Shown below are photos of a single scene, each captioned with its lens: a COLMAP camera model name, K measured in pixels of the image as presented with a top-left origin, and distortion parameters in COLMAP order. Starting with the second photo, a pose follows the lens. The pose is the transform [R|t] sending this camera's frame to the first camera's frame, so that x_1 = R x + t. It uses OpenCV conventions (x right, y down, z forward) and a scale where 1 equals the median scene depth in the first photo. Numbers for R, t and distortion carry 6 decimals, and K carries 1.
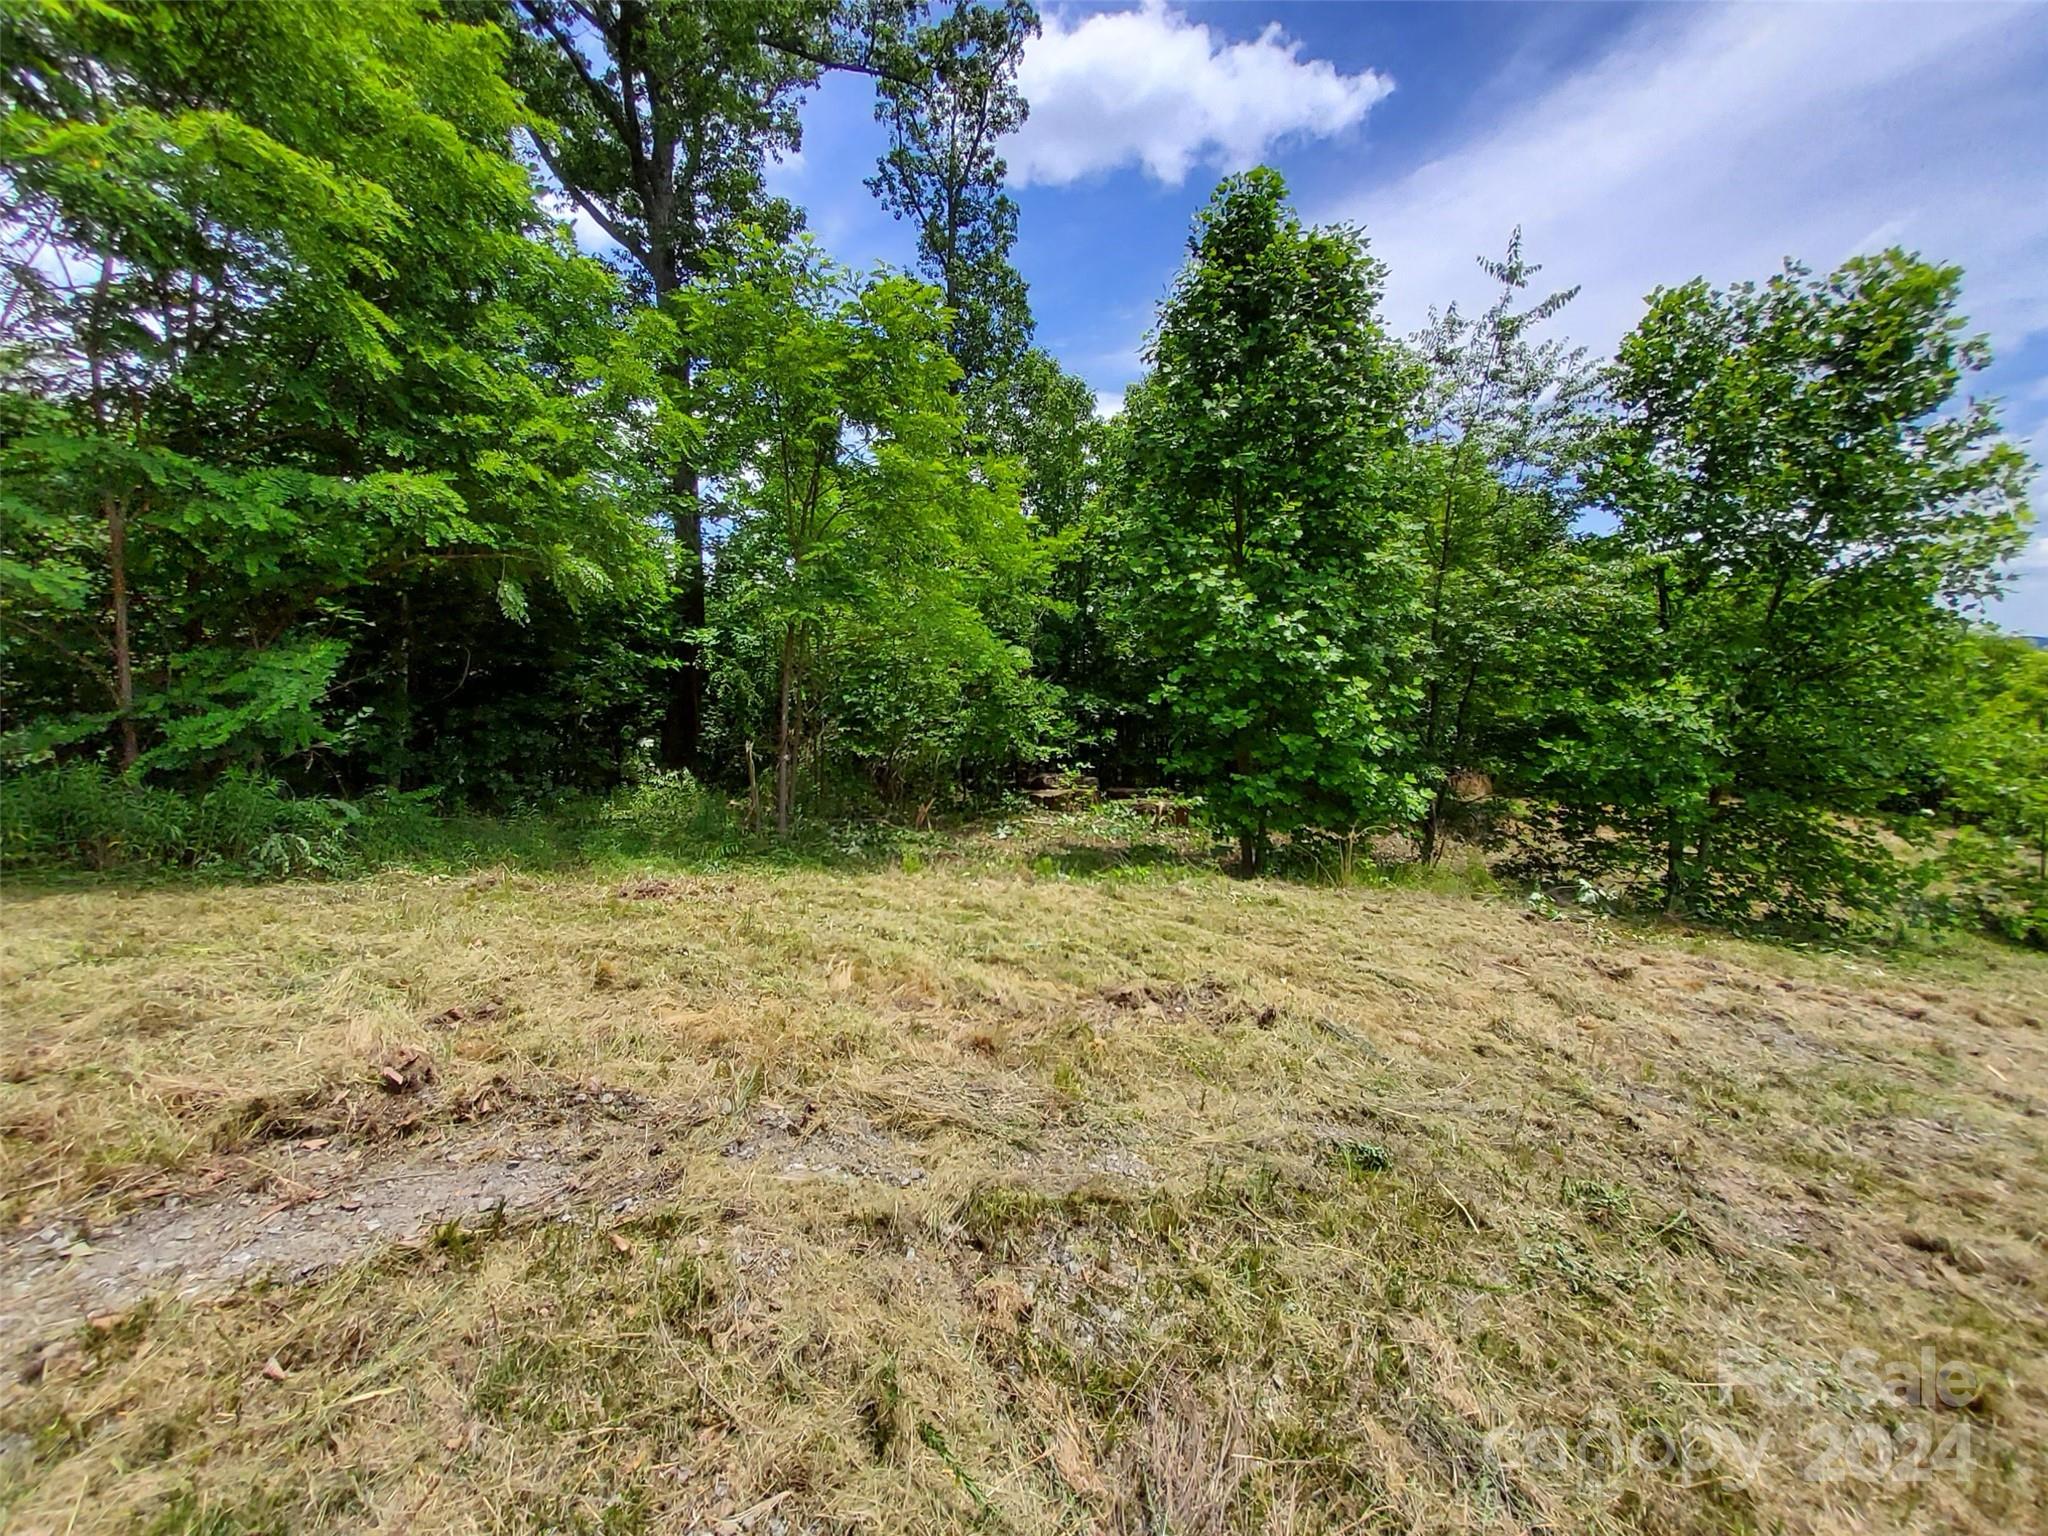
lens RADIAL K [[808.1, 0, 1014.8], [0, 808.1, 751.0], [0, 0, 1]] dist [0.000398, 0.000237]
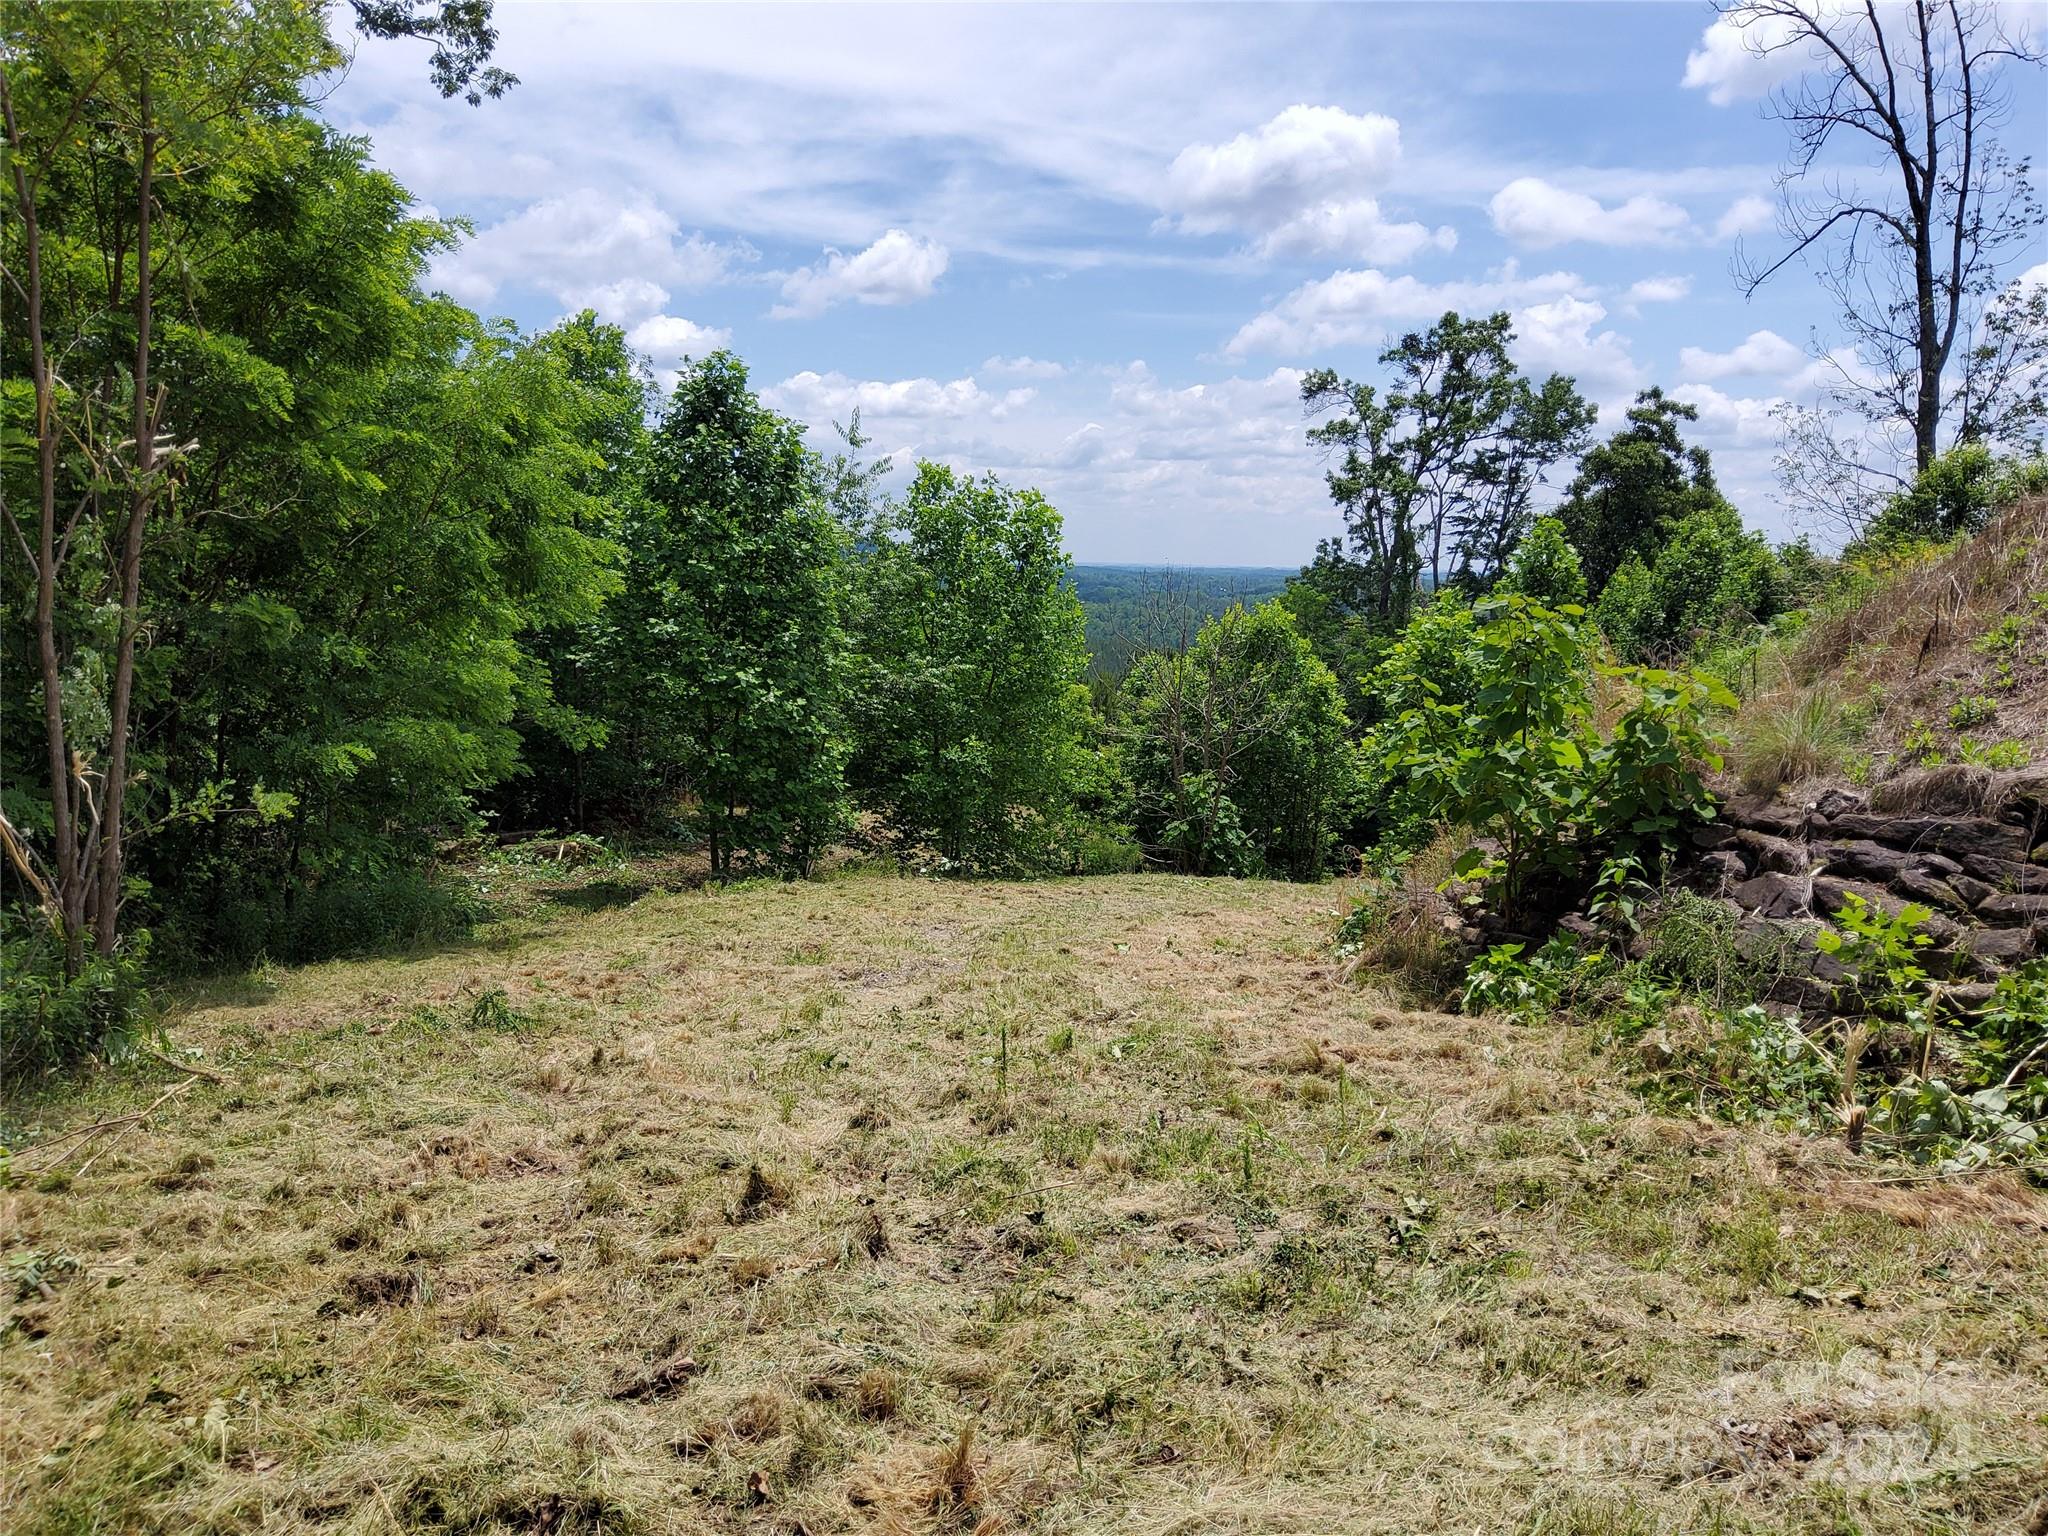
lens RADIAL K [[1526.9, 0, 1025.2], [0, 1526.9, 768.2], [0, 0, 1]] dist [0.043494, -0.082716]
pose [[0.608700, -0.061850, 0.790986, -1.062807], [0.037833, 0.998085, 0.048930, -0.111337], [-0.792498, 0.000142, 0.609875, -0.677264]]
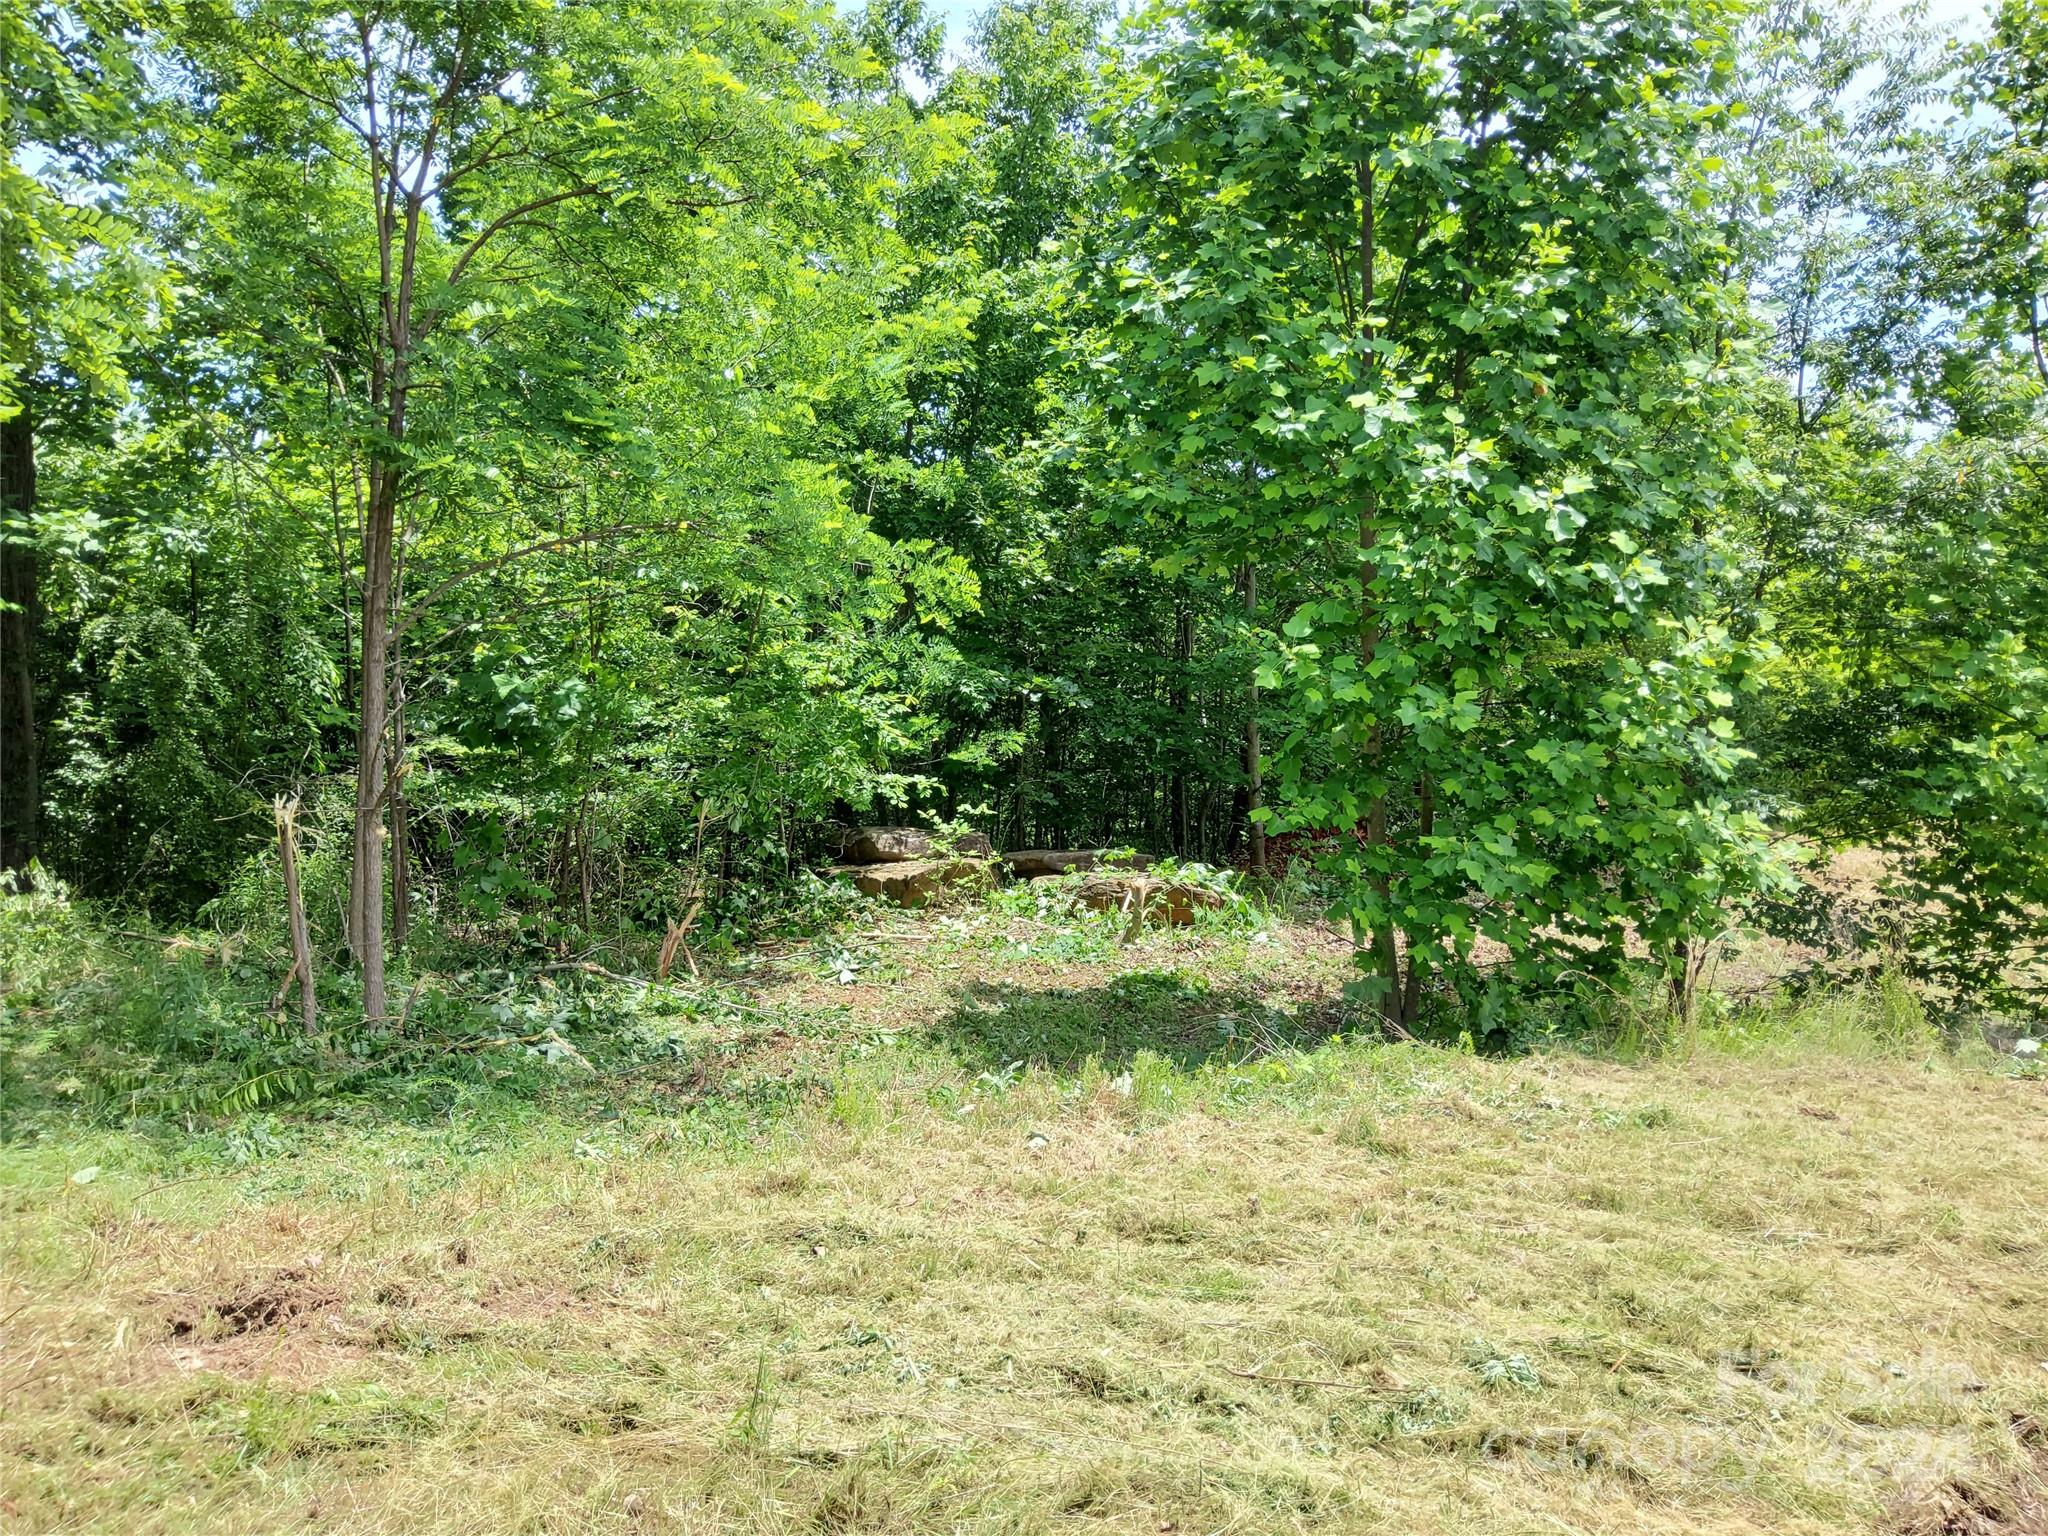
lens RADIAL K [[1526.9, 0, 1022.0], [0, 1526.9, 767.9], [0, 0, 1]] dist [0.043494, -0.082716]
pose [[0.966940, -0.035188, 0.252564, -0.125575], [0.033943, 0.999381, 0.009285, -0.015718], [-0.252735, -0.000405, 0.967536, 0.142094]]
